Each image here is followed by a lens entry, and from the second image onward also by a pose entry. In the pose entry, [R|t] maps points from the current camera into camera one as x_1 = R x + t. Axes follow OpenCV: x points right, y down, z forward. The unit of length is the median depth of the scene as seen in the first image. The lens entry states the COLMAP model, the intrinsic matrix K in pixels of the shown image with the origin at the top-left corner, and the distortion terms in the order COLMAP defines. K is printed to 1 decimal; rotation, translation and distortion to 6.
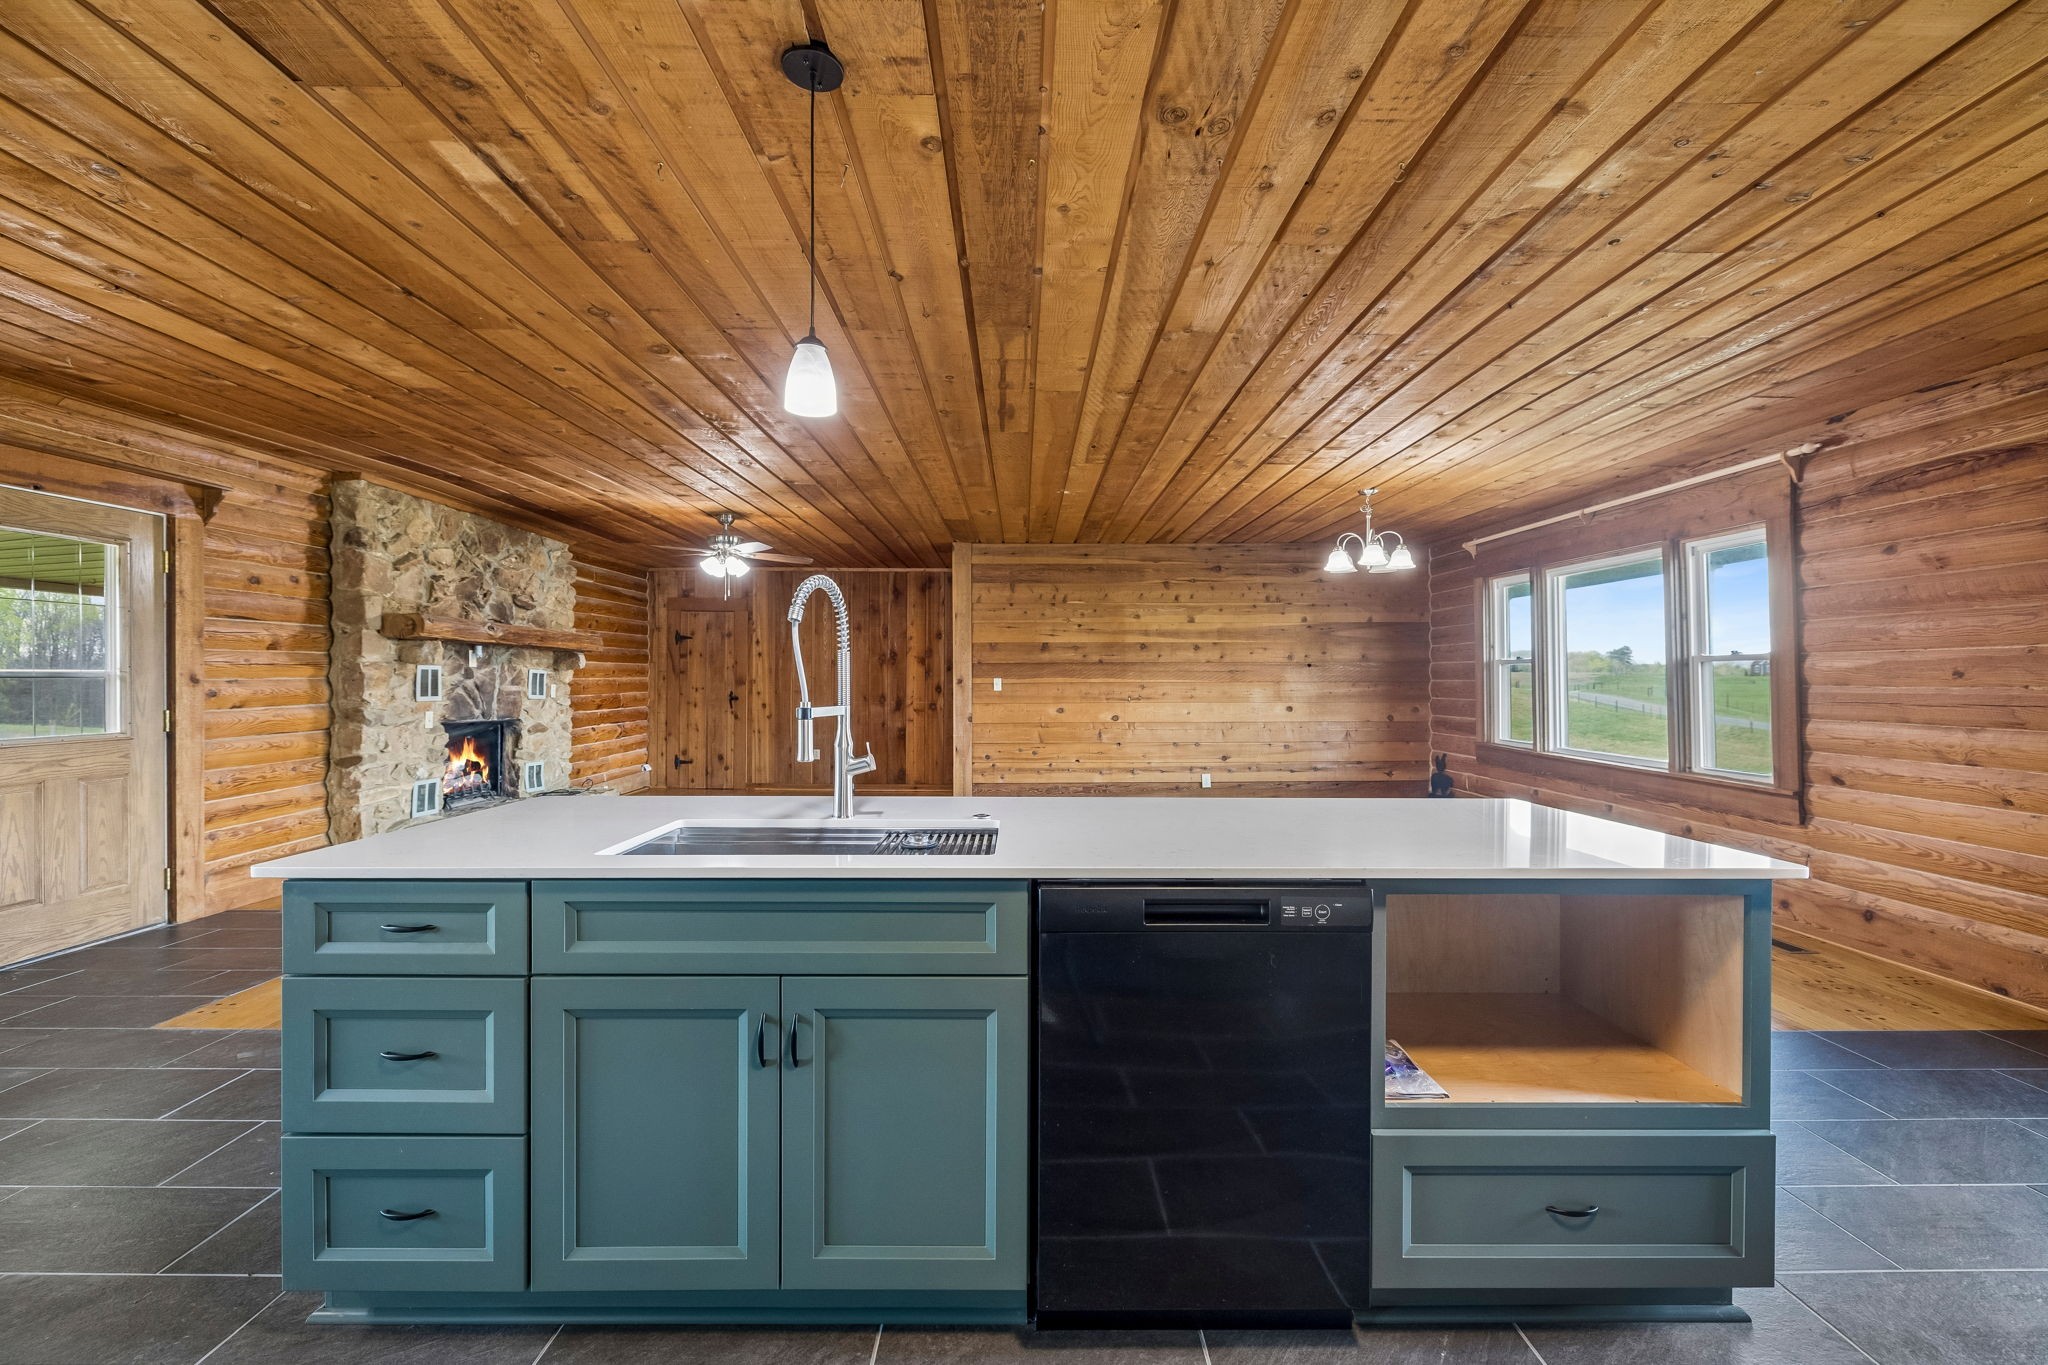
lens RADIAL K [[855.7, 0, 1017.3], [0, 855.7, 678.5], [0, 0, 1]] dist [0.000328, 0.000043]
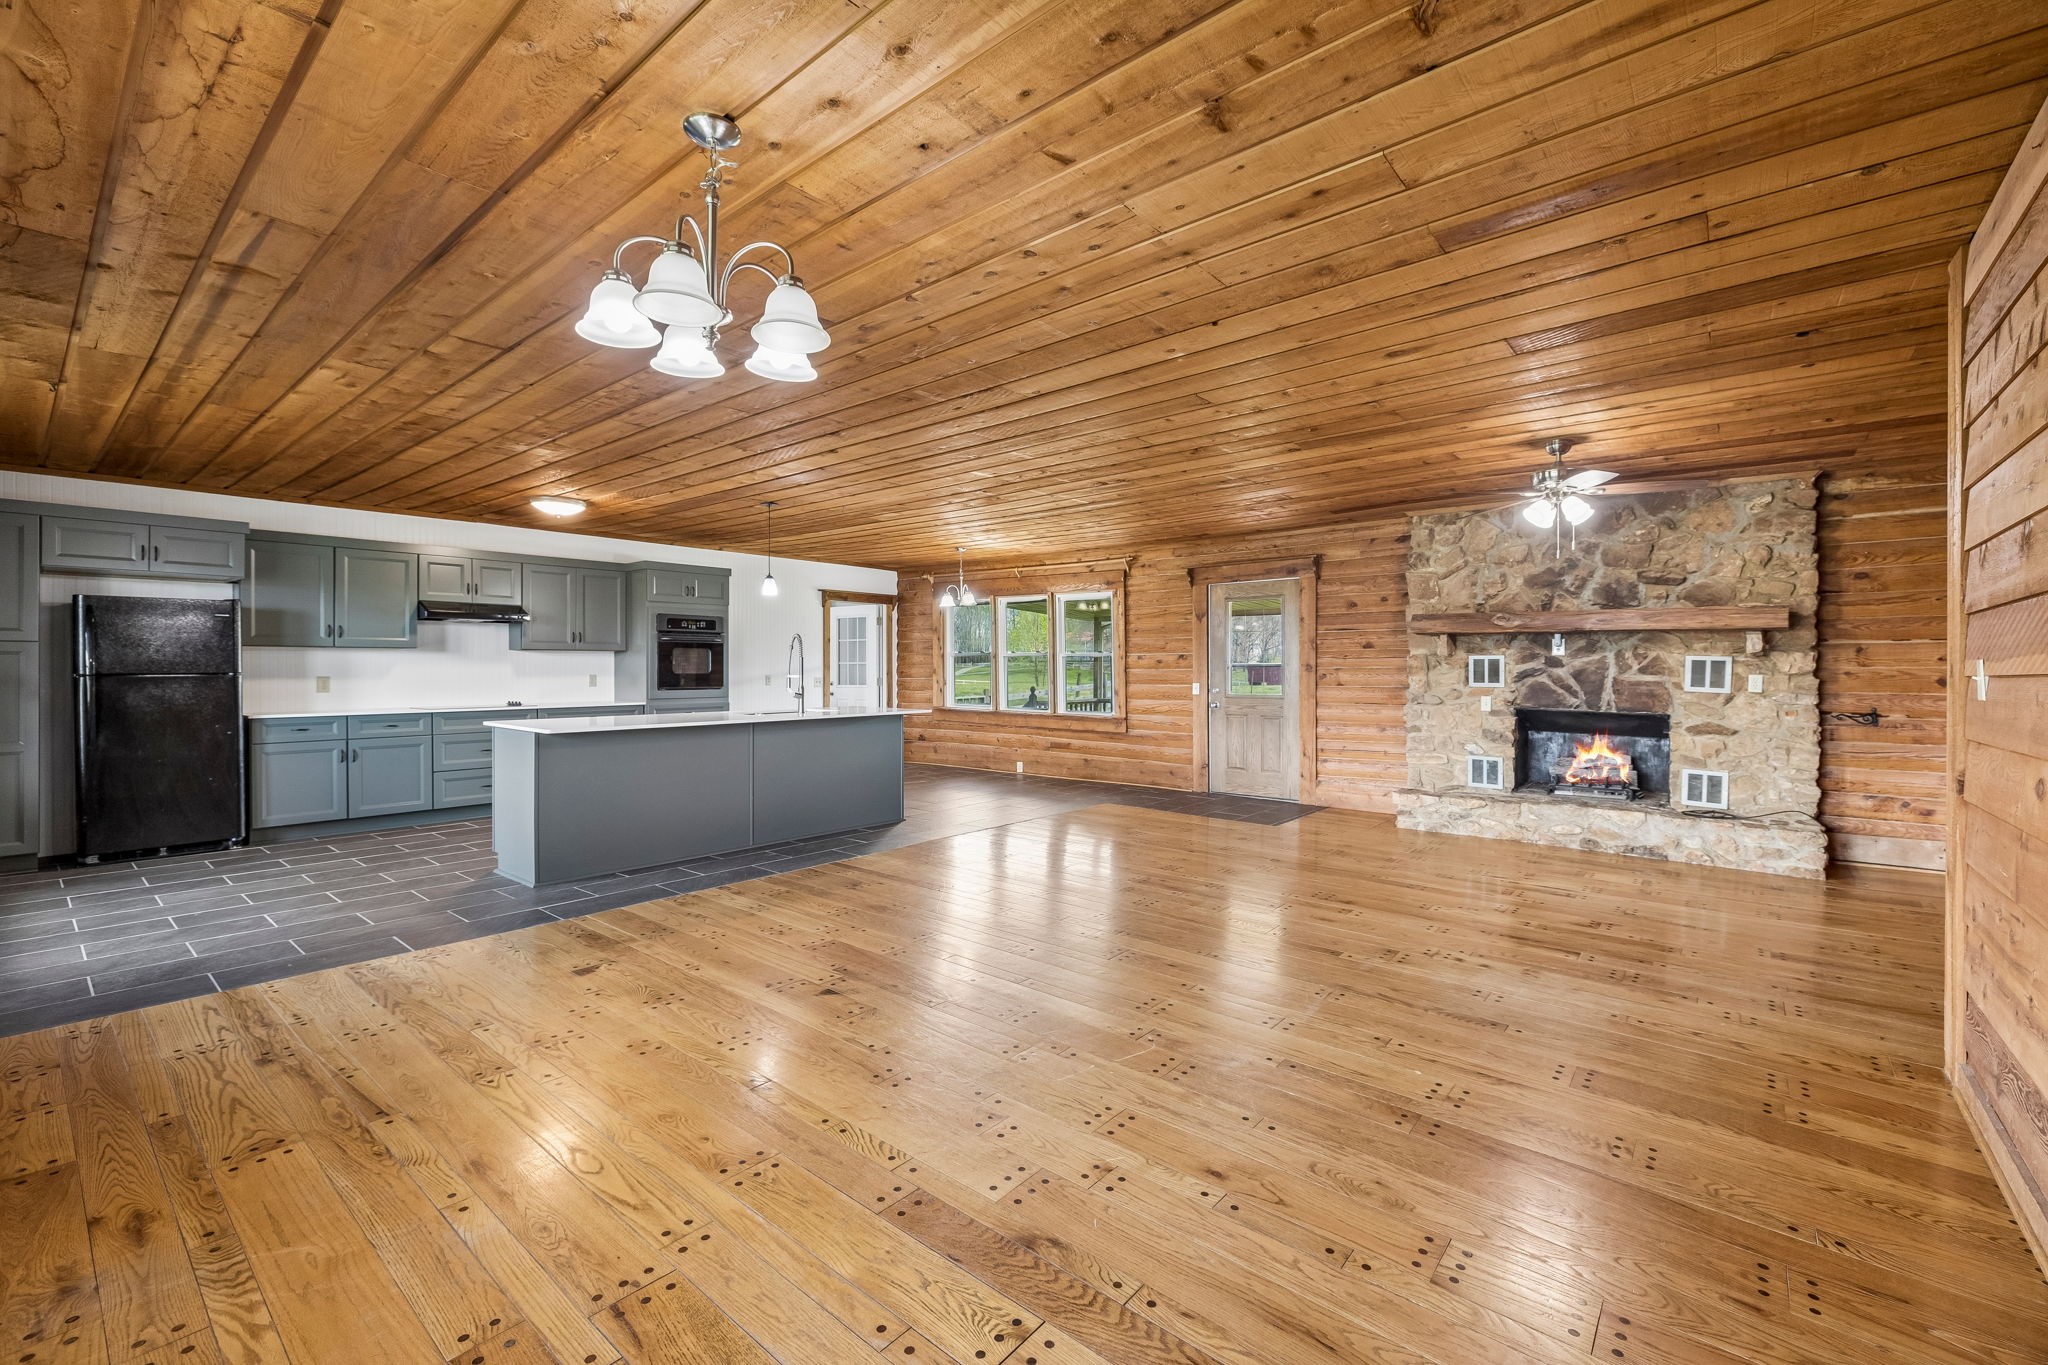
lens RADIAL K [[855.7, 0, 1015.5], [0, 855.7, 667.6], [0, 0, 1]] dist [0.000328, 0.000043]
pose [[-0.643244, 0.006146, -0.765637, 0.536580], [0.001238, 0.999975, 0.006987, -0.007106], [0.765660, 0.003547, -0.643235, 1.151360]]
